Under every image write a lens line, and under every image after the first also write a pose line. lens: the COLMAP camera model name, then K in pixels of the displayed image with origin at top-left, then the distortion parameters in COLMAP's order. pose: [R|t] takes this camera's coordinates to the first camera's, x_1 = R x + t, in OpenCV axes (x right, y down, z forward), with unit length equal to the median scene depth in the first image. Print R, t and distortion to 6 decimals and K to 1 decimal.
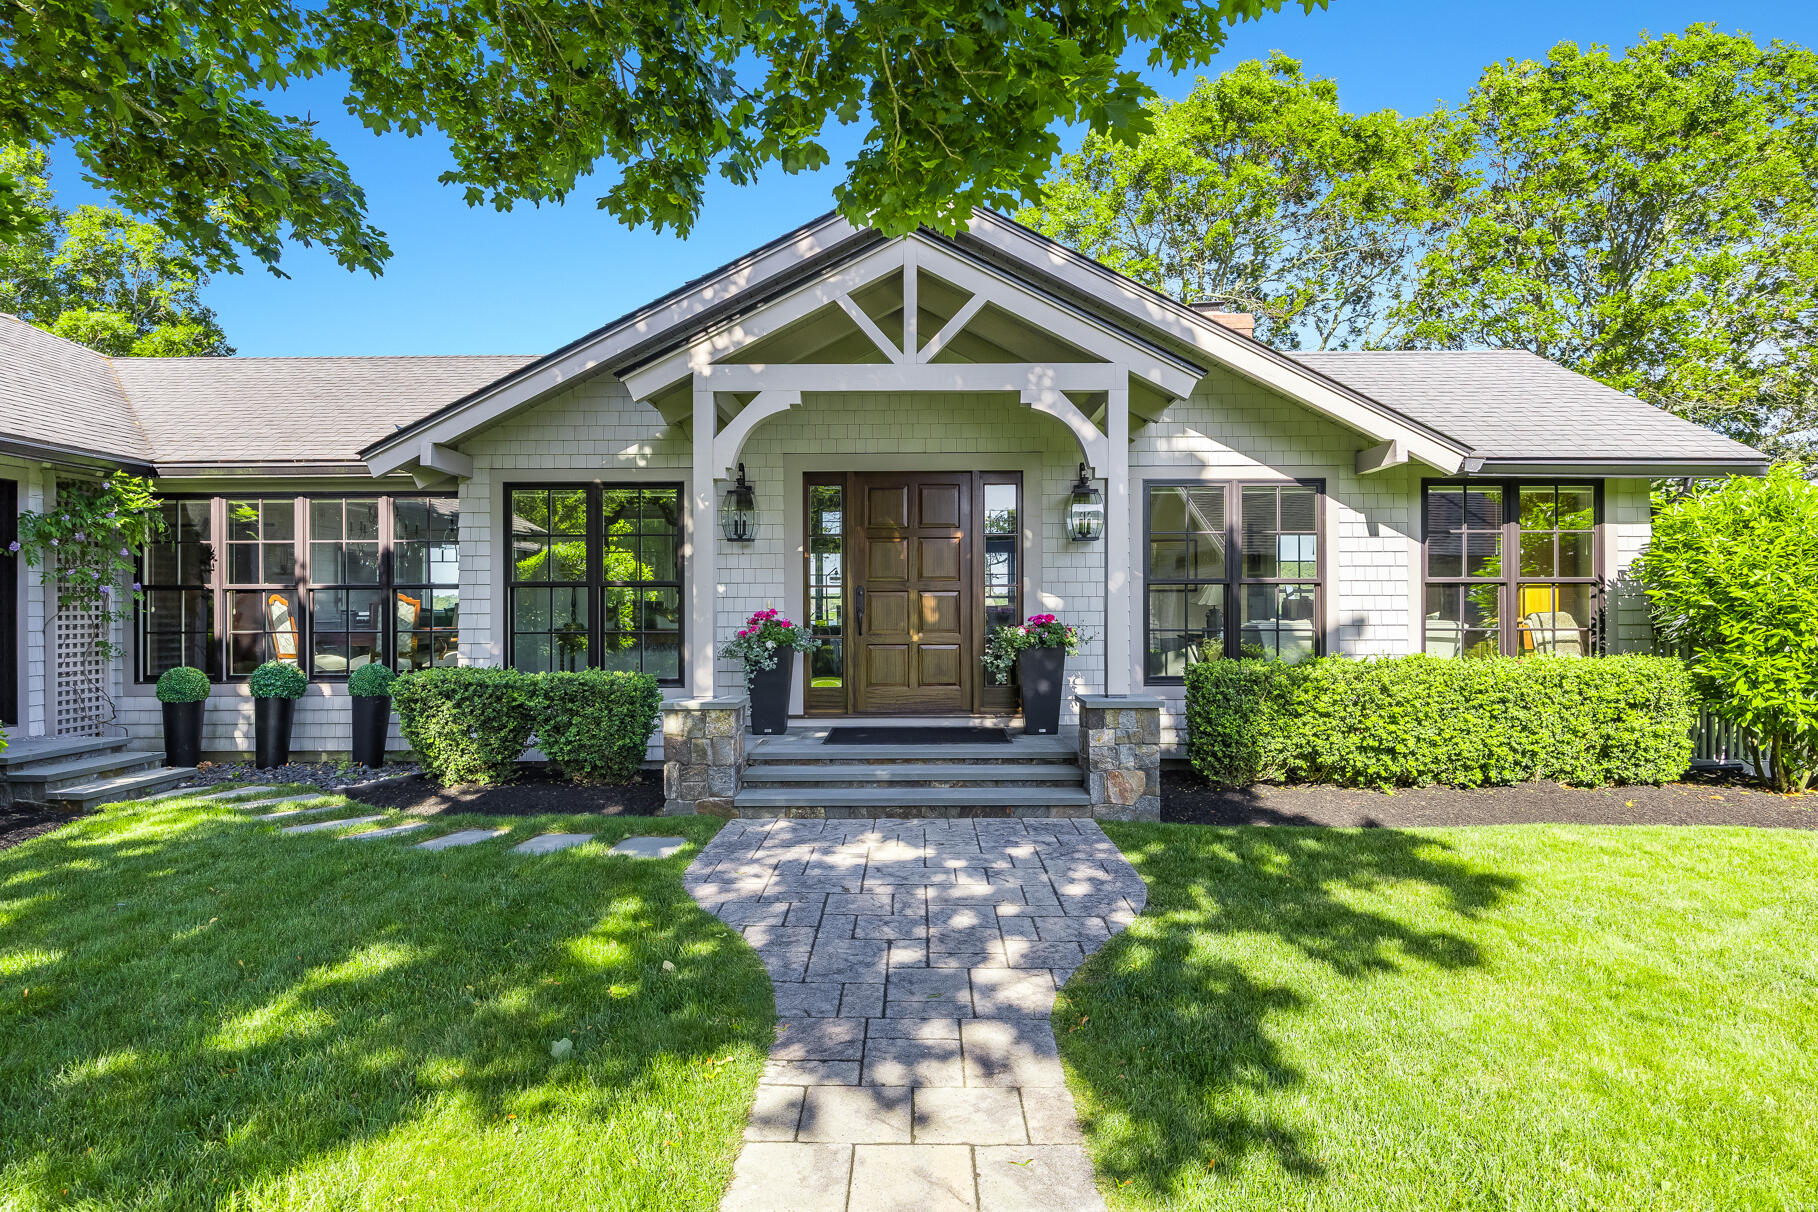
lens RADIAL K [[1035.3, 0, 903.0], [0, 1035.3, 603.1], [0, 0, 1]] dist [-0.001451, 0.000211]
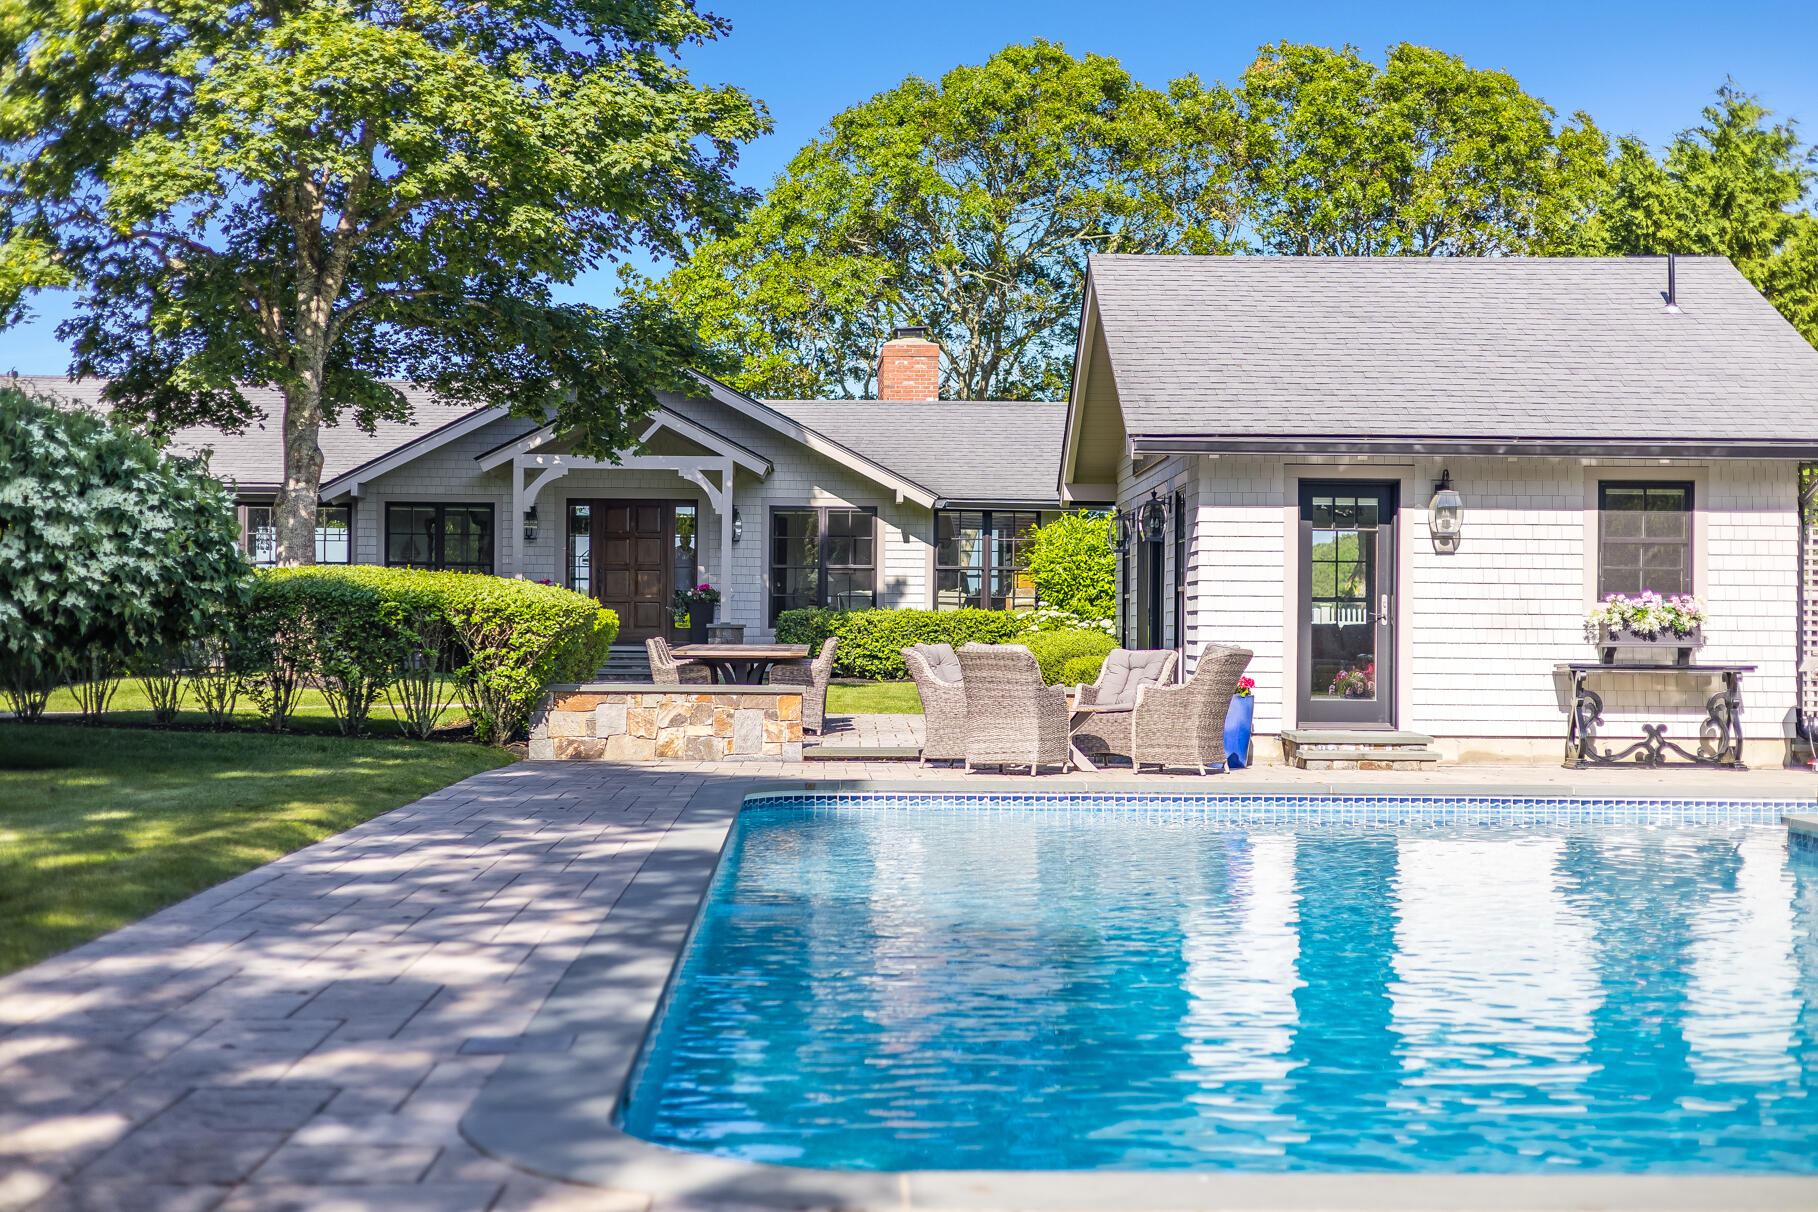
lens RADIAL K [[2440.2, 0, 908.9], [0, 2440.2, 606.9], [0, 0, 1]] dist [-0.002843, 0.000000]
pose [[0.998496, 0.011897, 0.053519, 0.261925], [-0.011824, 0.999929, -0.001676, 0.052305], [-0.053536, 0.001041, 0.998565, -3.161760]]
